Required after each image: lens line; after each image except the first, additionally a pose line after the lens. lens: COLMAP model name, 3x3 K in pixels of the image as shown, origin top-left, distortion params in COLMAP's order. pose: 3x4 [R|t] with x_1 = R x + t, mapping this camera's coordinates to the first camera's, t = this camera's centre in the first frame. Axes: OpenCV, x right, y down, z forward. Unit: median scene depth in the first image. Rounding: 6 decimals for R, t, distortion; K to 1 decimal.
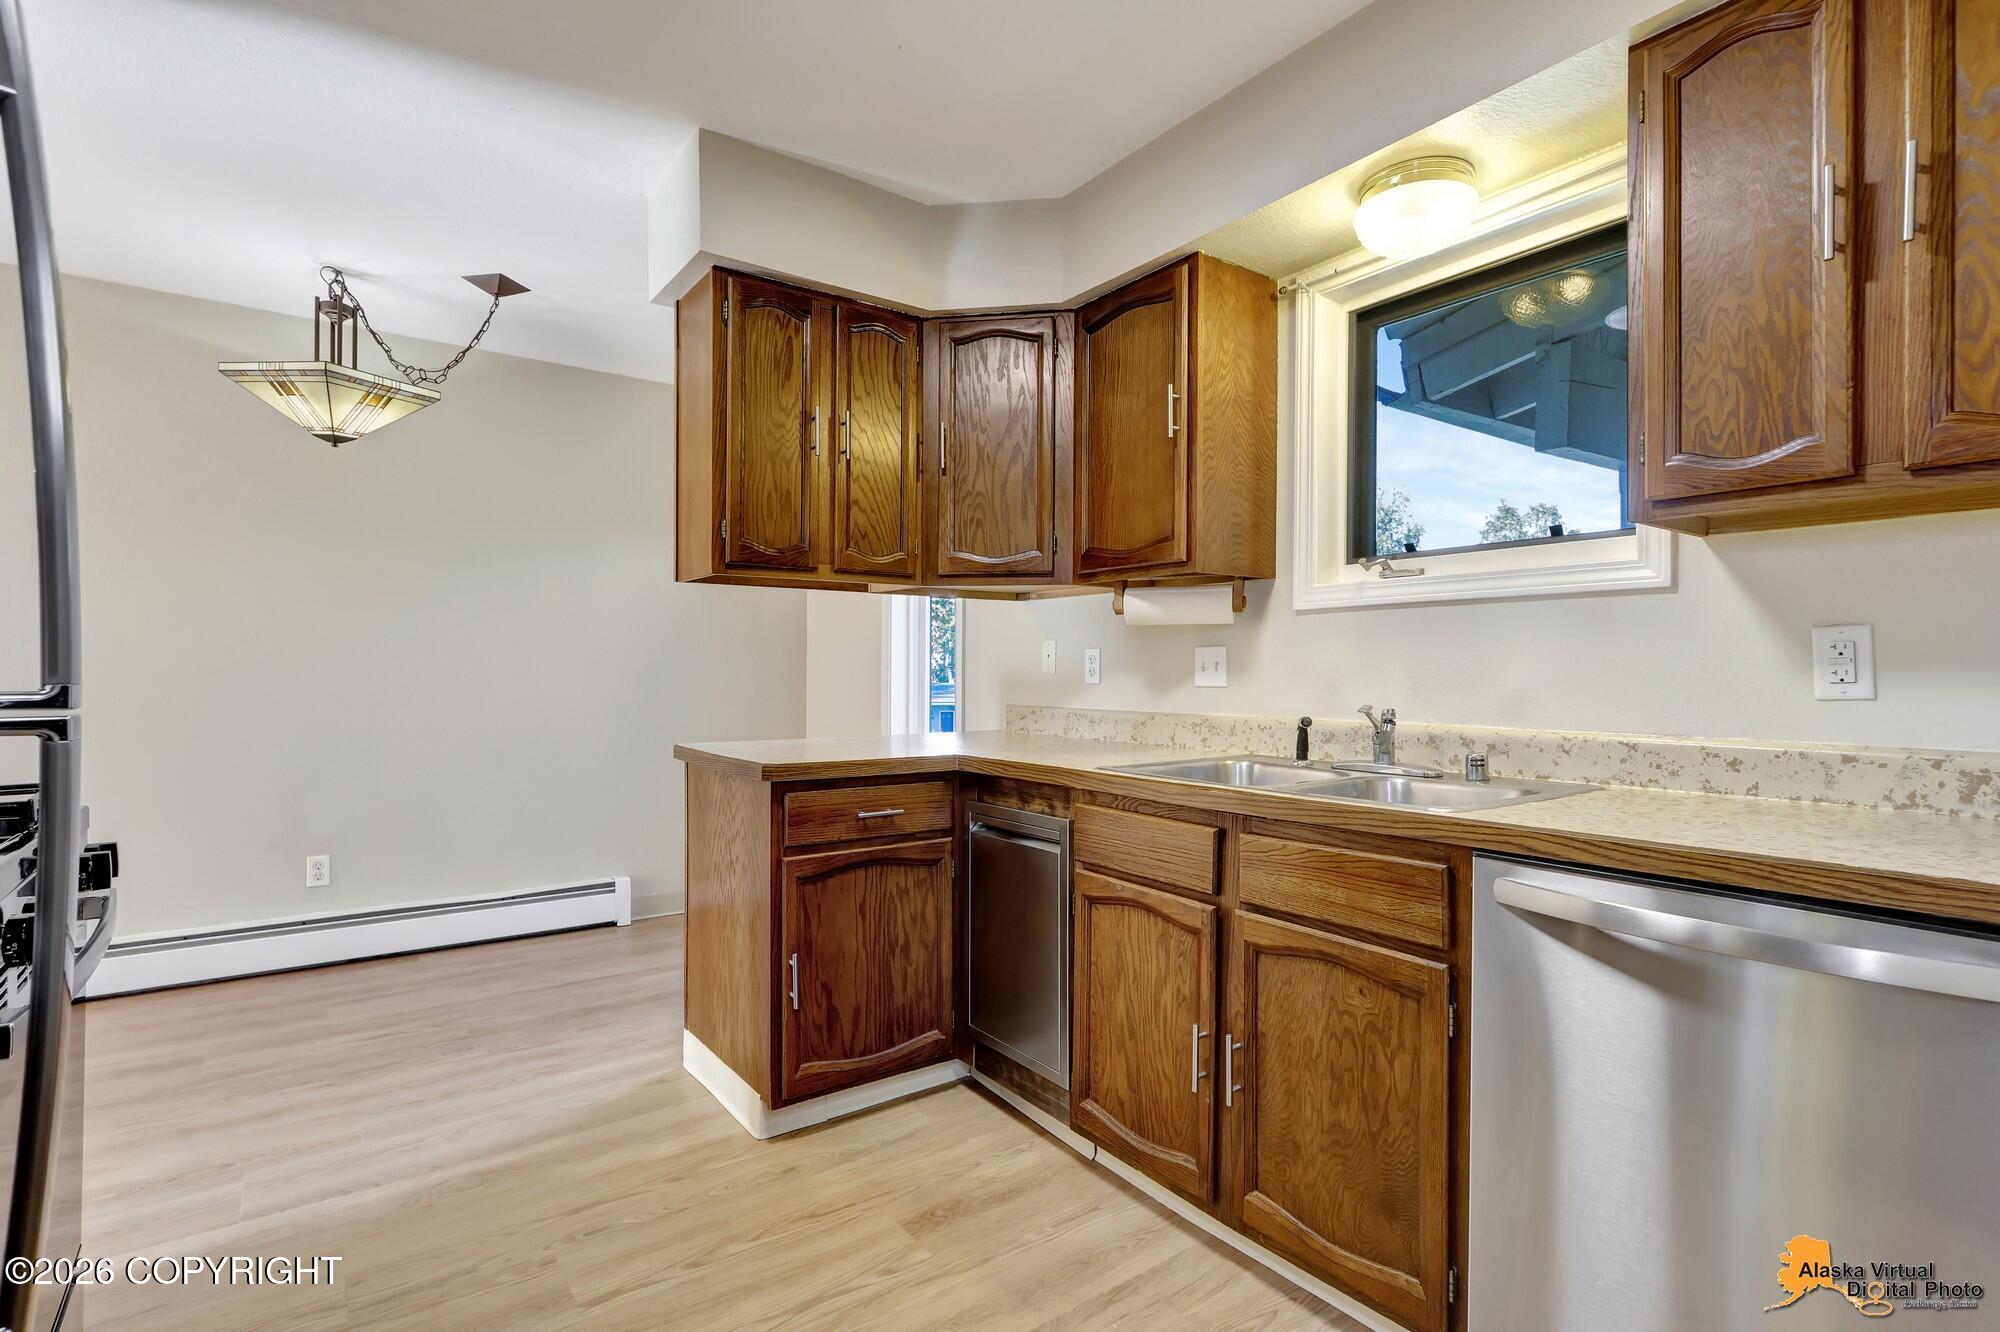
lens RADIAL K [[952.9, 0, 987.5], [0, 952.9, 667.8], [0, 0, 1]] dist [0.001434, 0.000375]
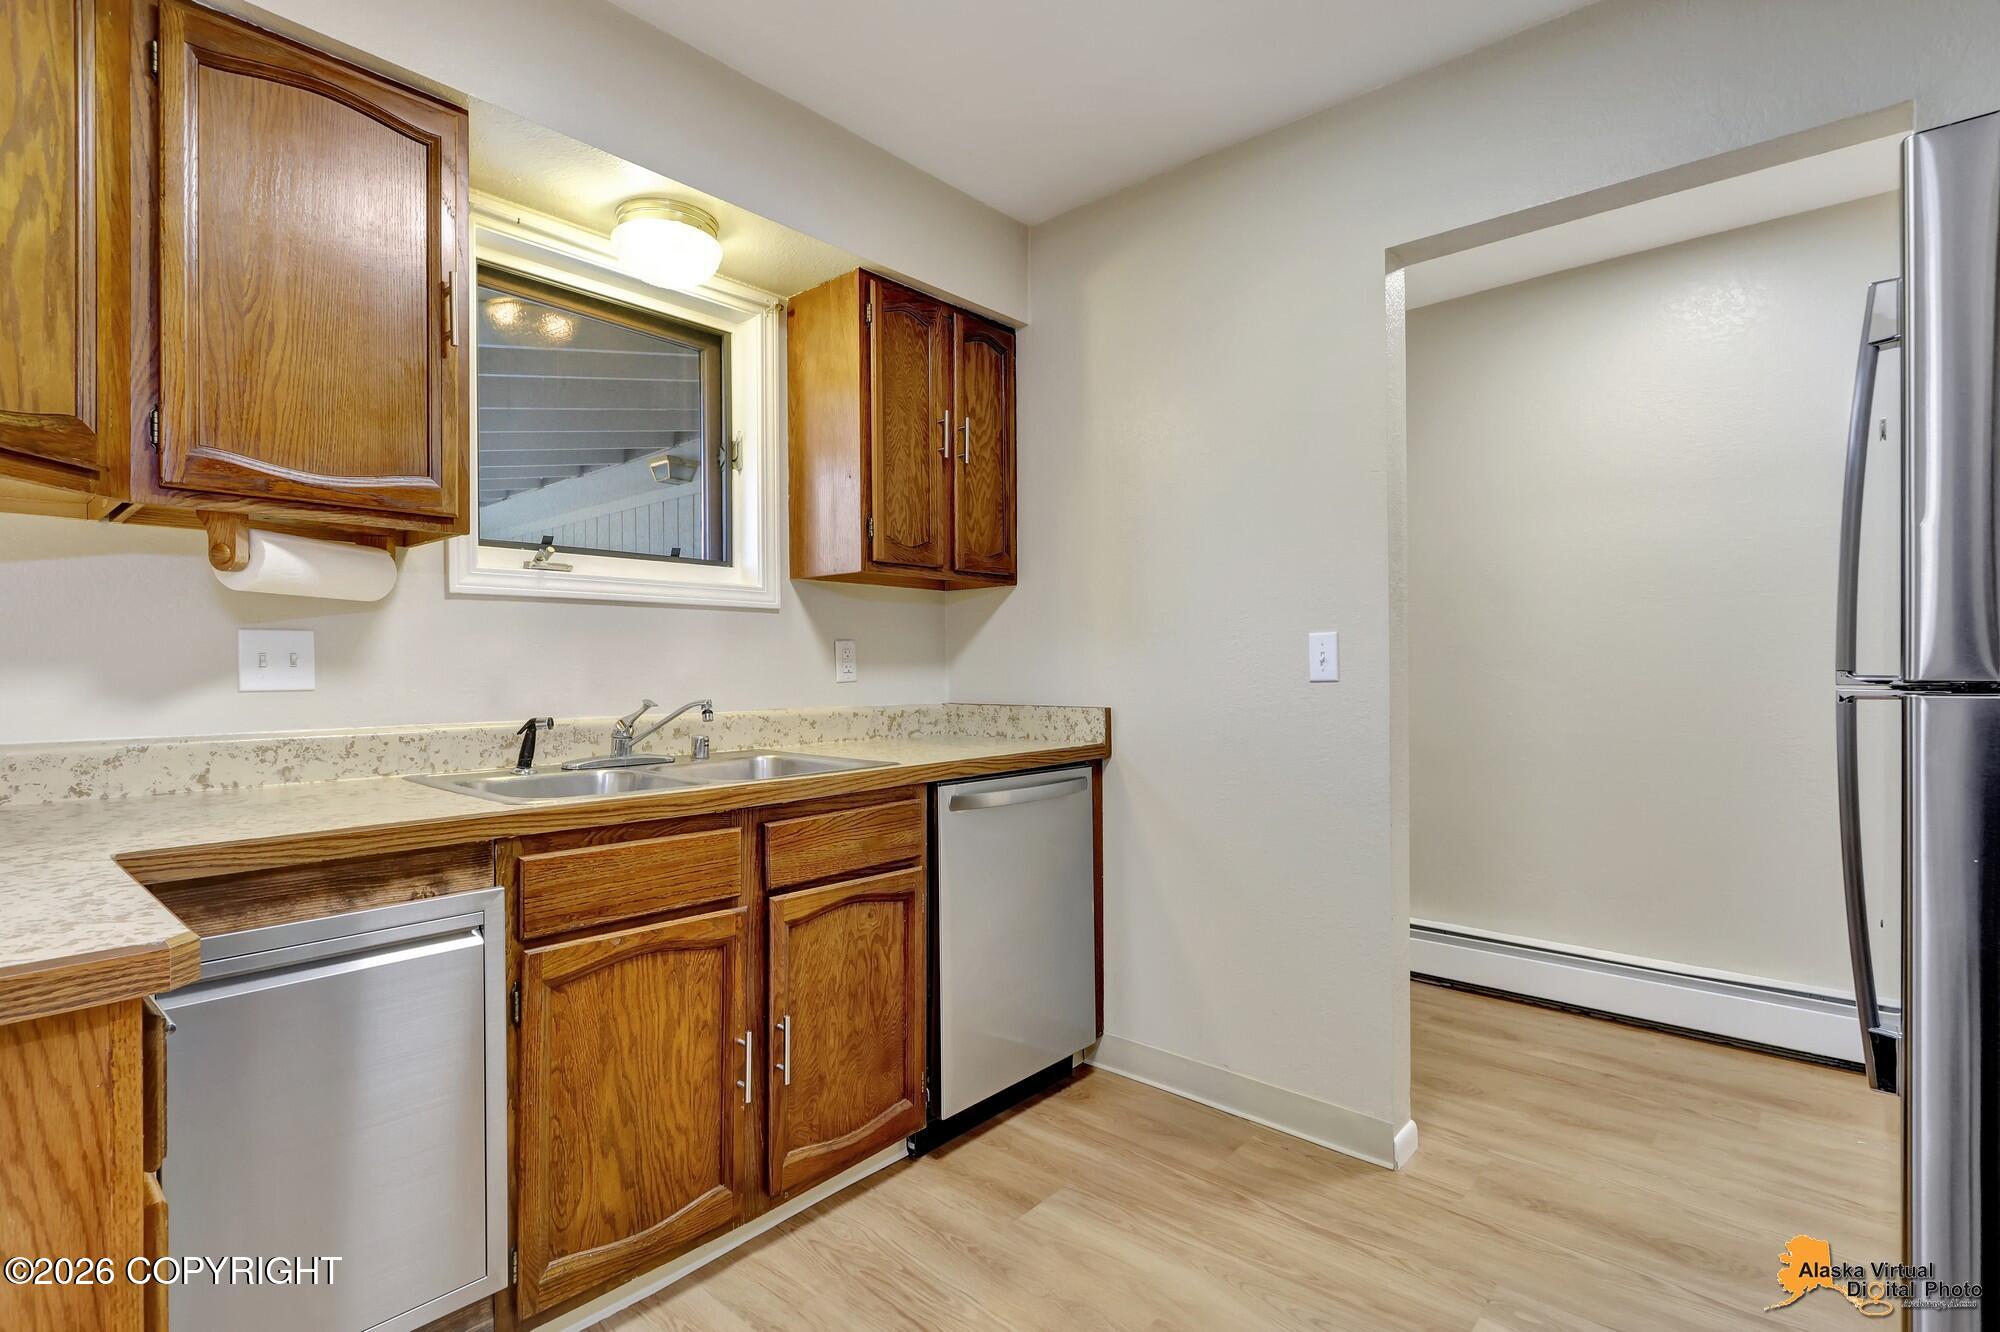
lens RADIAL K [[947.7, 0, 998.8], [0, 947.7, 671.5], [0, 0, 1]] dist [0.003713, 0.000272]
pose [[-0.218895, -0.005872, 0.975731, -0.568139], [-0.000468, 0.999982, 0.005913, 0.002424], [-0.975748, 0.000838, -0.218894, 0.707935]]
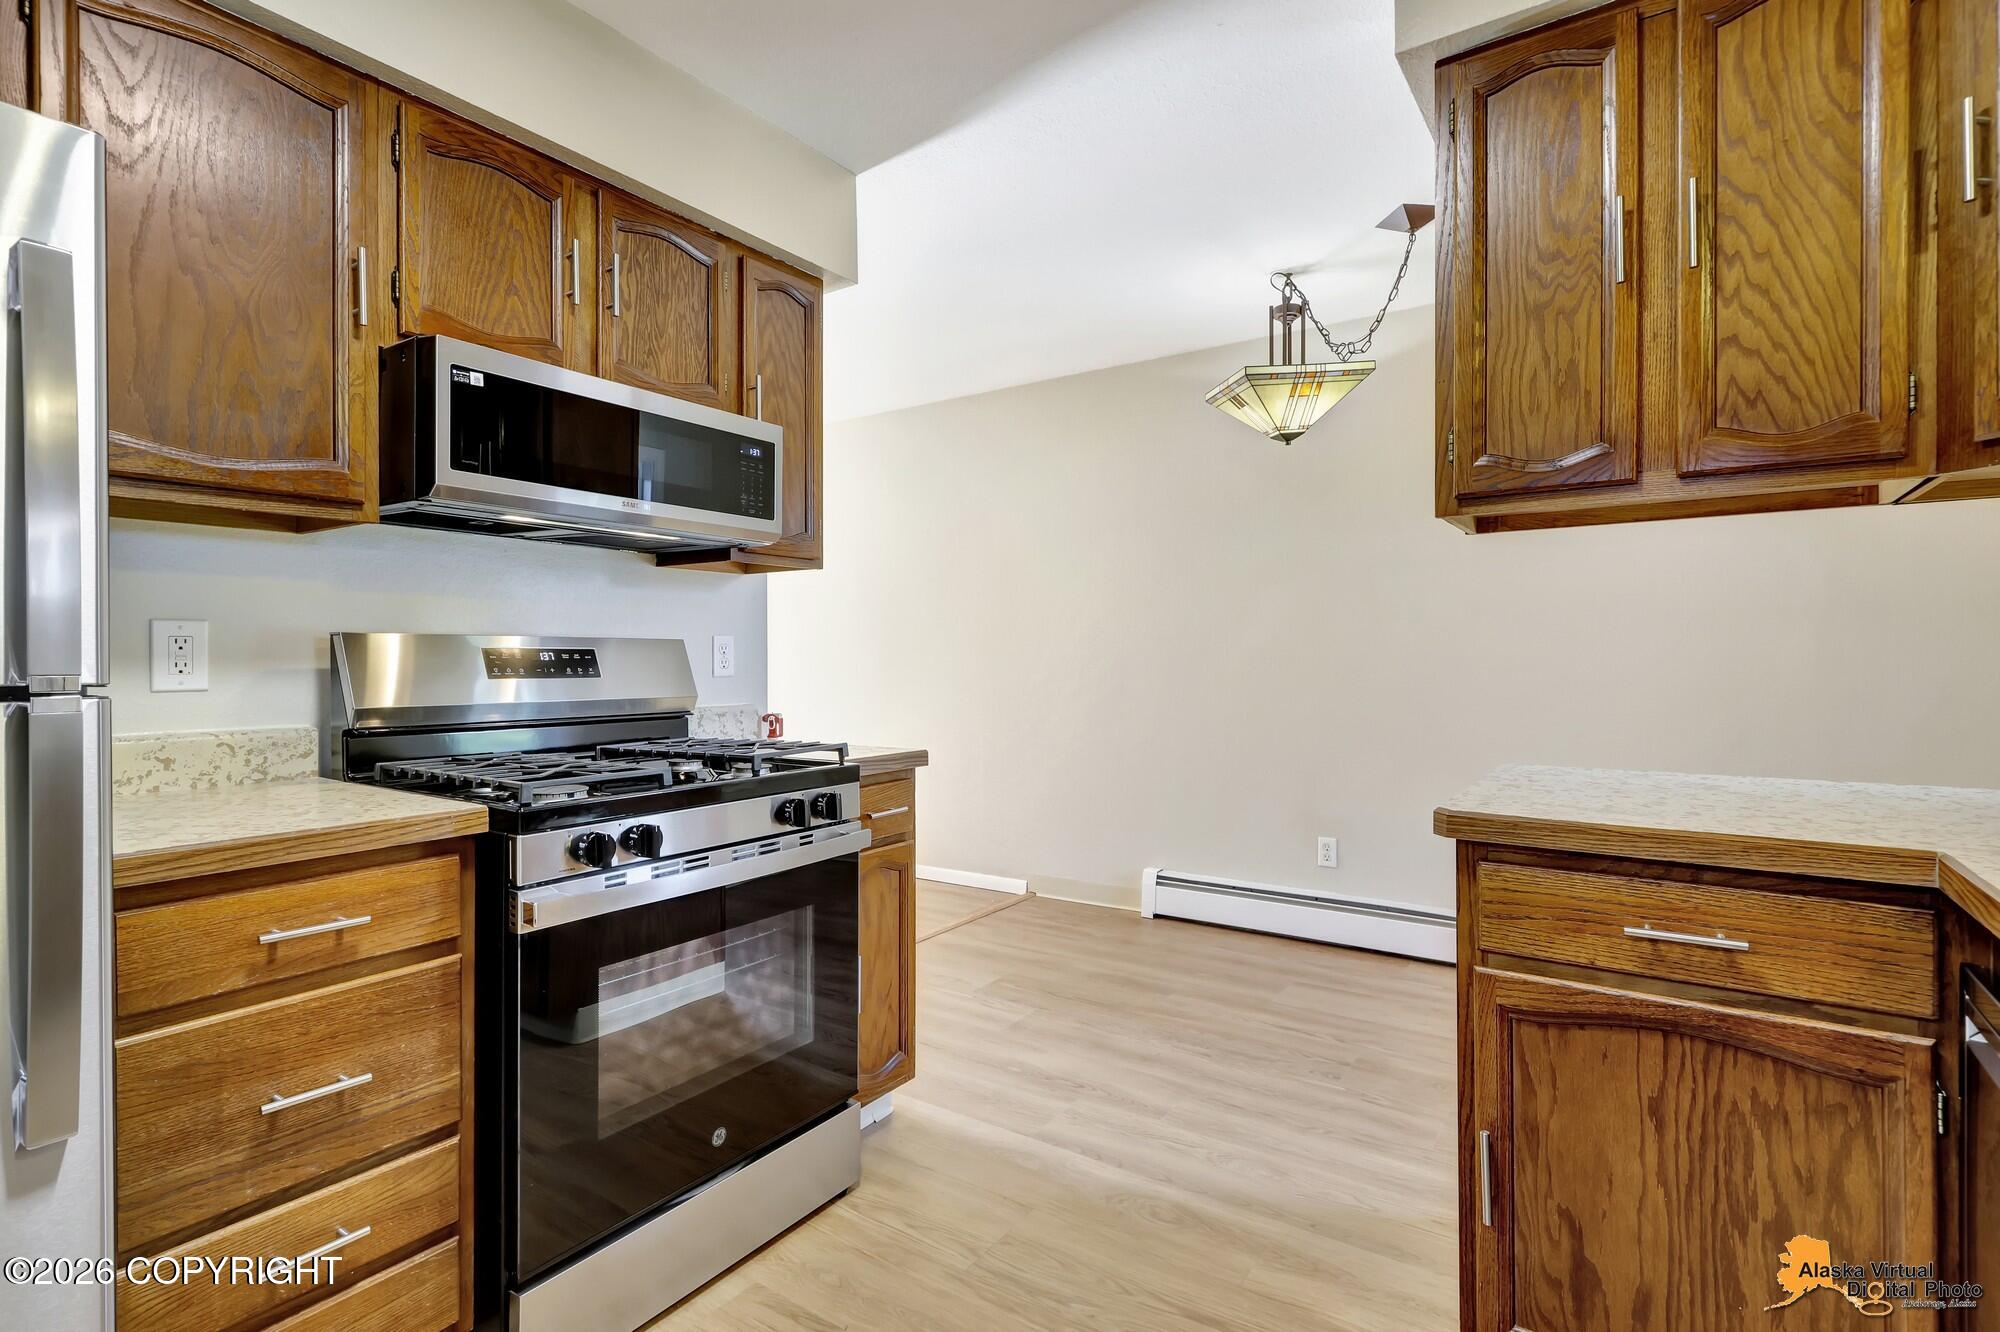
lens RADIAL K [[949.4, 0, 1000.4], [0, 949.4, 658.6], [0, 0, 1]] dist [0.000744, 0.000028]
pose [[0.334281, -0.004576, -0.942462, 0.236946], [0.006875, 0.999973, -0.002417, 0.001405], [0.942448, -0.005671, 0.334304, 0.466333]]
